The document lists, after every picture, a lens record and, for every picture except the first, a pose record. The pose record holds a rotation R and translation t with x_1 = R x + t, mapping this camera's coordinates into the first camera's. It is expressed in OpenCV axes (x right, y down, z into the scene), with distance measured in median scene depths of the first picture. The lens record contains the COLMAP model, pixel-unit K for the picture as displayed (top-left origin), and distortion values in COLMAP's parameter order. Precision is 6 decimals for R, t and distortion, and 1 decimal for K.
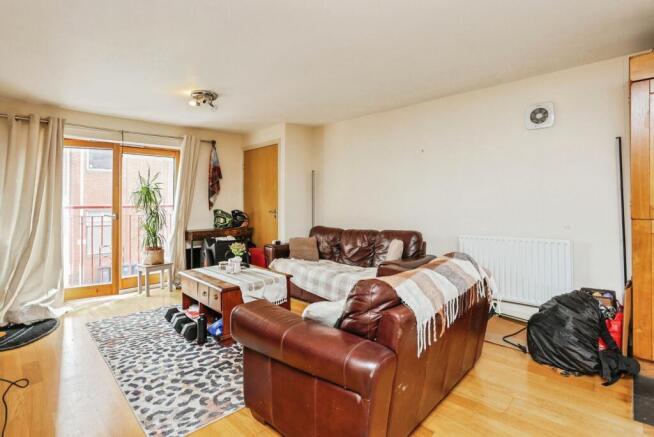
lens RADIAL K [[321.5, 0, 324.6], [0, 321.5, 205.2], [0, 0, 1]] dist [-0.028886, 0.000514]
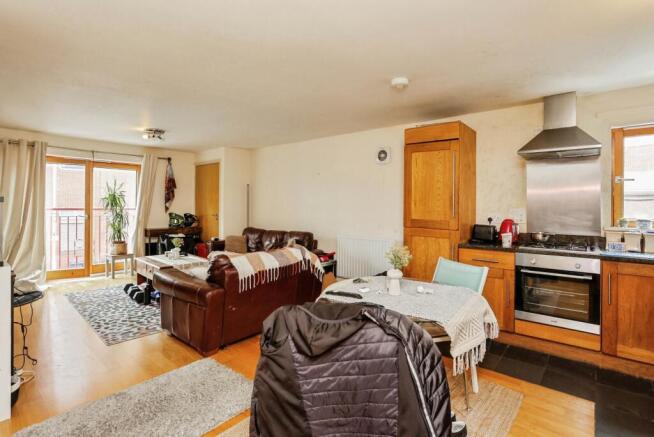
lens RADIAL K [[318.4, 0, 325.6], [0, 318.4, 216.4], [0, 0, 1]] dist [-0.022597, 0.000619]
pose [[0.997769, 0.020935, 0.063389, 0.257725], [-0.022818, 0.999315, 0.029128, -0.029078], [-0.062736, -0.030509, 0.997564, -0.381876]]
